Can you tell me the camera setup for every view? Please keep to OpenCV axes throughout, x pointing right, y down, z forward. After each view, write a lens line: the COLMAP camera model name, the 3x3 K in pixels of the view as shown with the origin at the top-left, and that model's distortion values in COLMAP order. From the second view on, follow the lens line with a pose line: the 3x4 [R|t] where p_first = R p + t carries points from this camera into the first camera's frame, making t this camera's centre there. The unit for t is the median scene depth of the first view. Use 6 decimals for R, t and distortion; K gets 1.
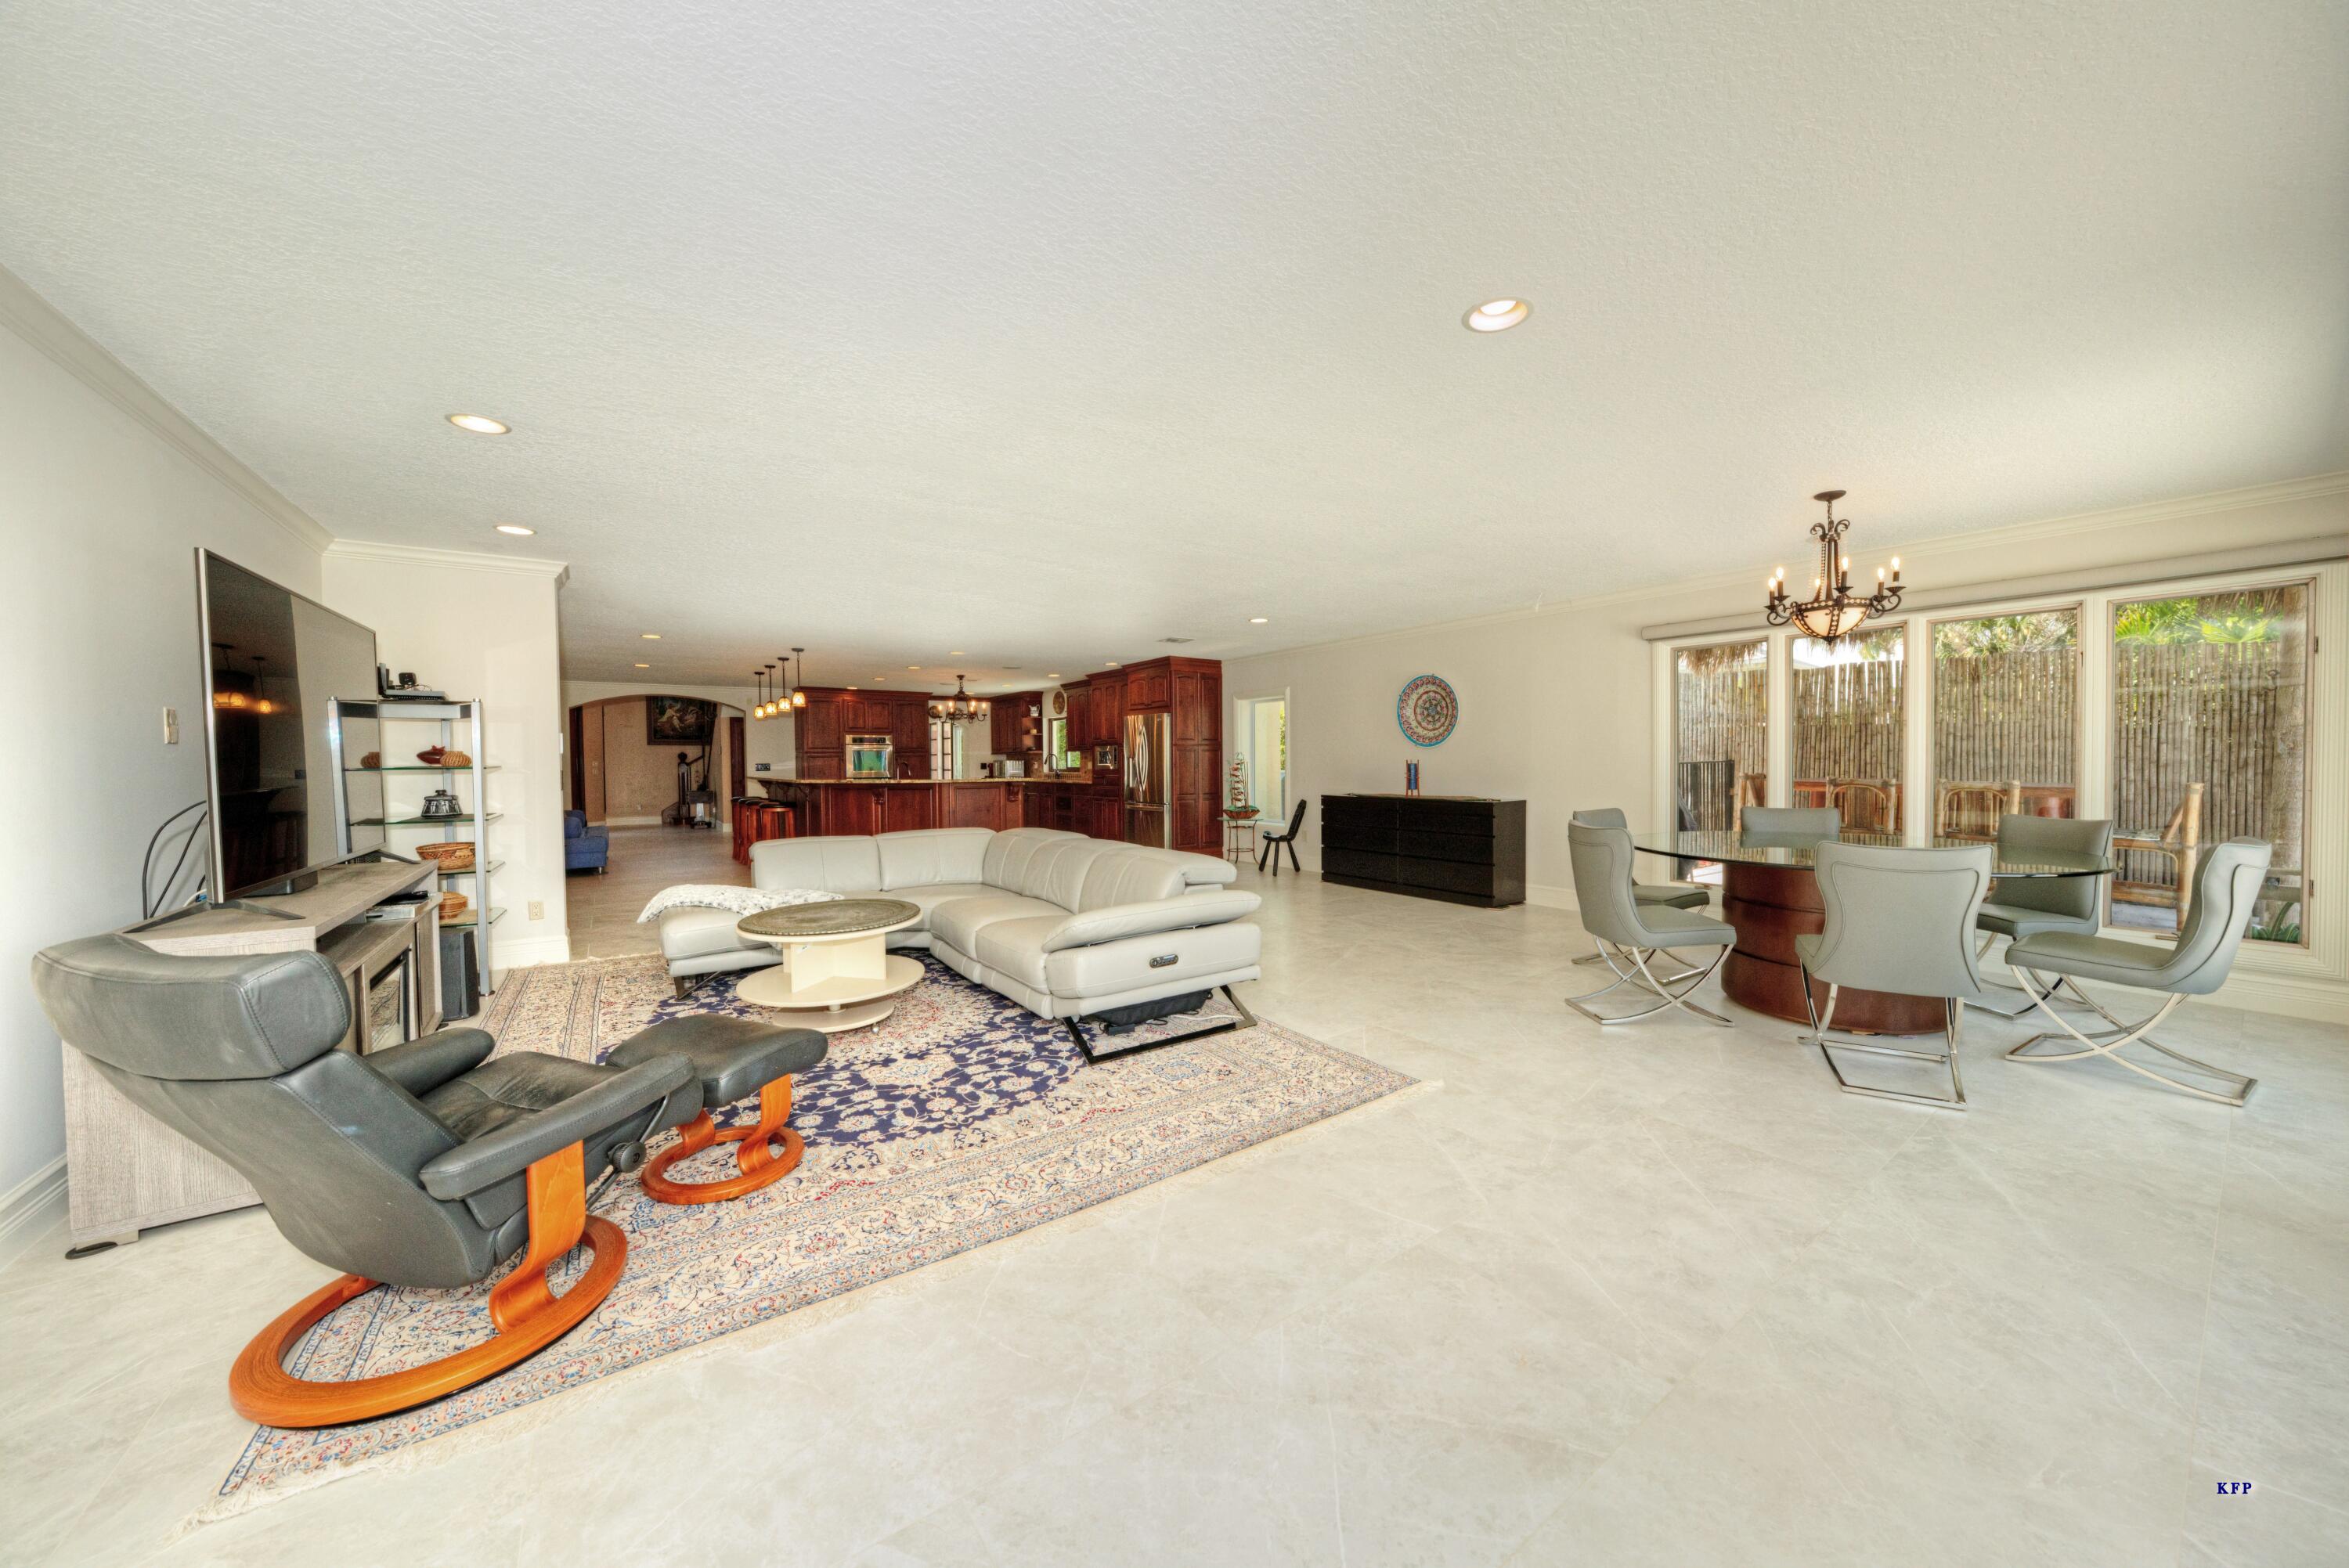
lens RADIAL K [[799.1, 0, 1174.5], [0, 799.1, 784.0], [0, 0, 1]] dist [-0.000612, -0.000024]
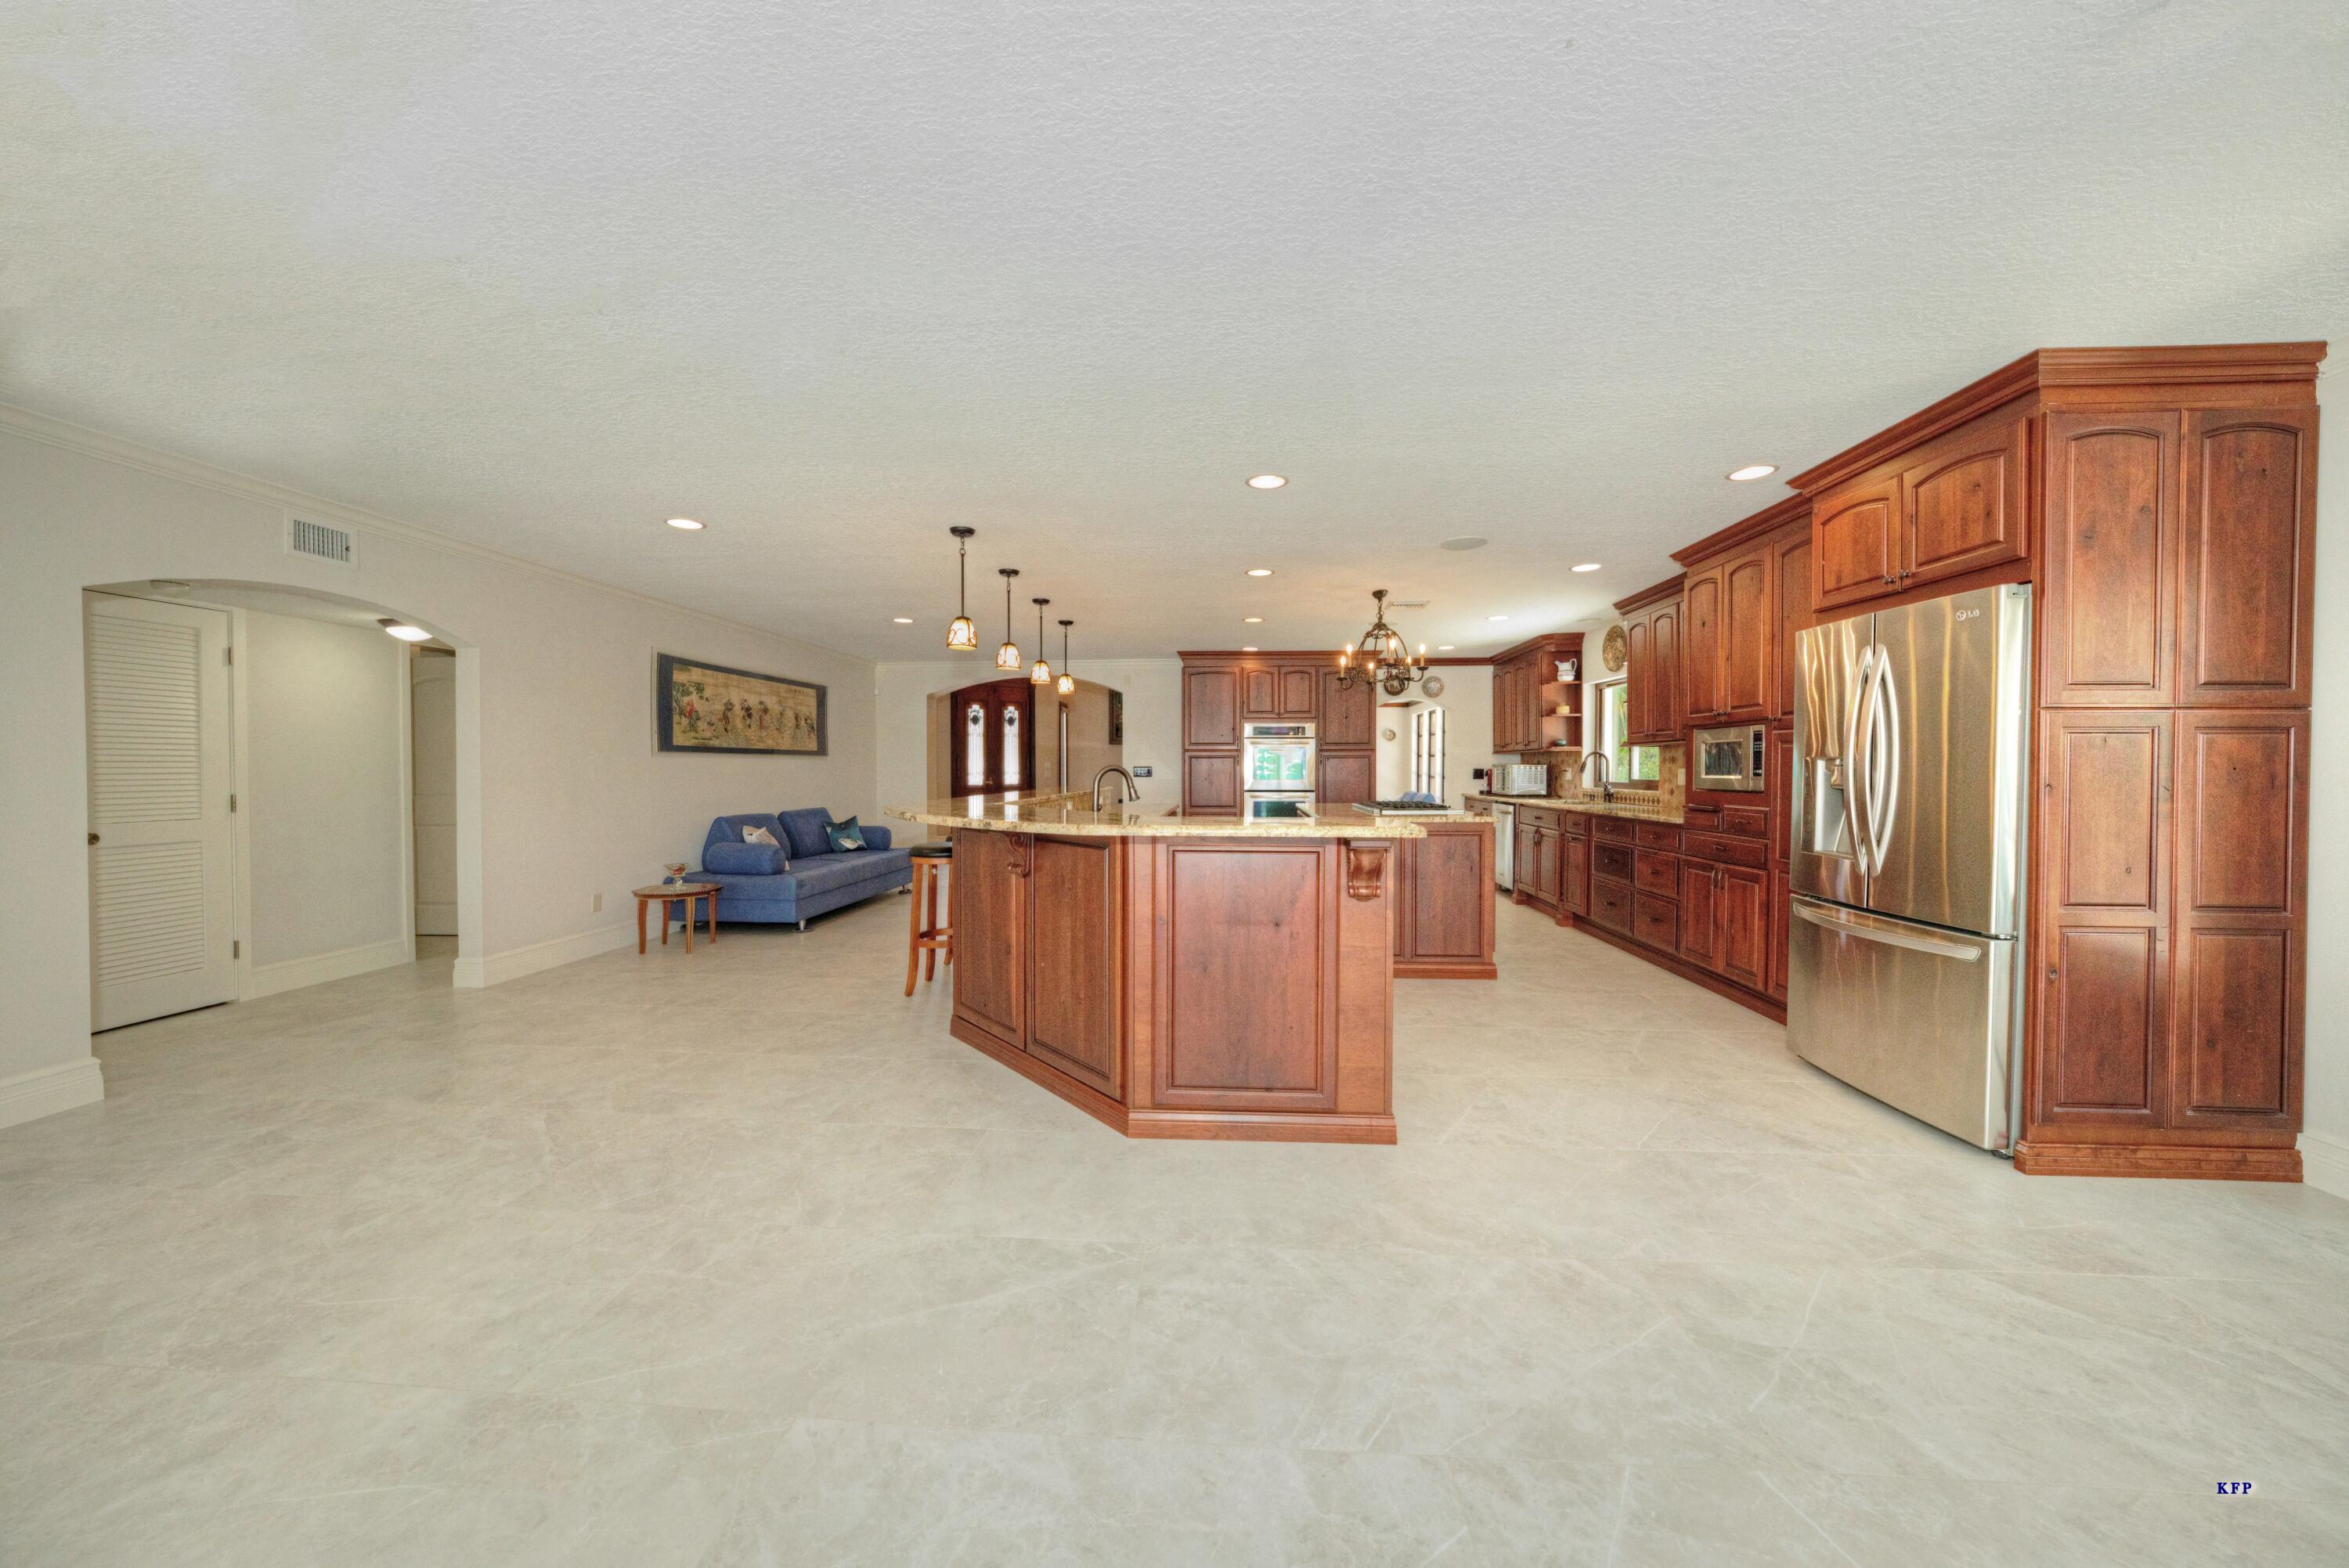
lens RADIAL K [[850.2, 0, 1174.5], [0, 850.2, 784.0], [0, 0, 1]] dist [-0.000283, 0.000027]
pose [[0.791133, 0.020601, -0.611297, -0.037875], [-0.023821, 0.999712, 0.002863, -0.013231], [0.611180, 0.012297, 0.791396, 0.425162]]
